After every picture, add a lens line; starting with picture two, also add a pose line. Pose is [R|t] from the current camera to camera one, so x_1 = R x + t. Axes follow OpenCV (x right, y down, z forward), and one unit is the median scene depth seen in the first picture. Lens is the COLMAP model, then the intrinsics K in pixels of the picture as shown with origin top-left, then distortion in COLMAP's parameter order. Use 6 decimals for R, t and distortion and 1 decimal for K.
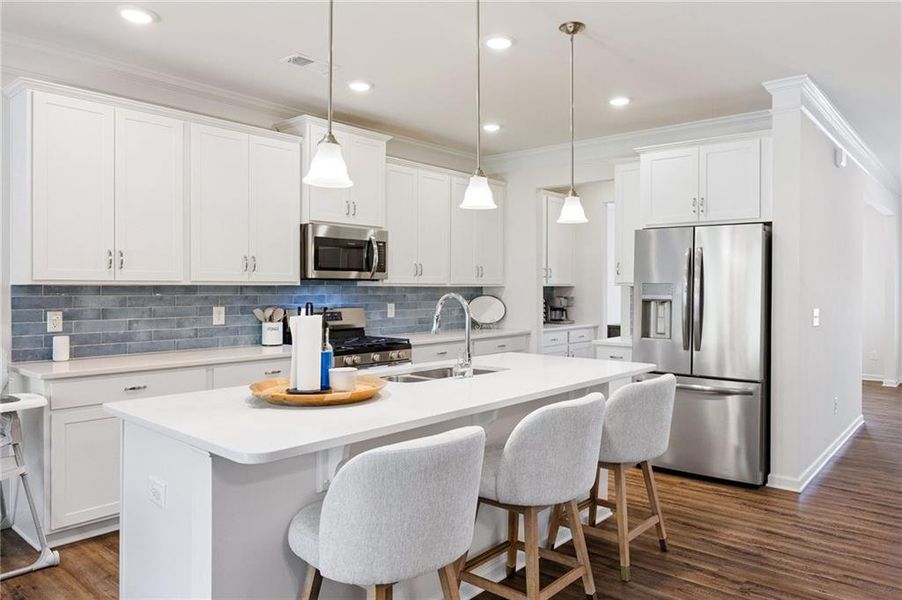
lens RADIAL K [[612.7, 0, 487.0], [0, 612.7, 289.3], [0, 0, 1]] dist [-0.000564, 0.000345]
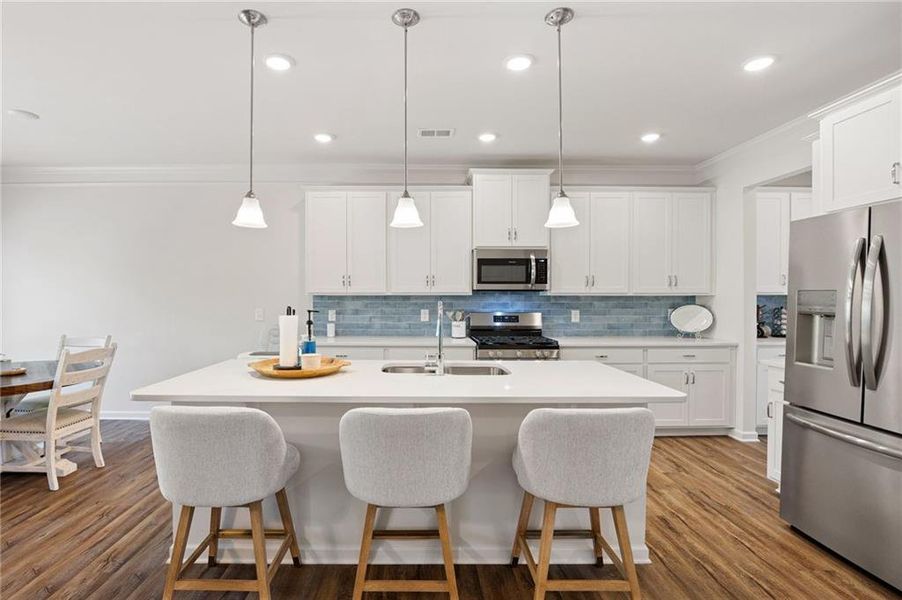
lens RADIAL K [[443.5, 0, 440.0], [0, 443.5, 298.9], [0, 0, 1]] dist [-0.001894, -0.000178]
pose [[0.644109, 0.004106, -0.764922, 0.403453], [-0.001614, 0.999991, 0.004009, -0.001890], [0.764932, -0.001347, 0.644110, 0.310860]]
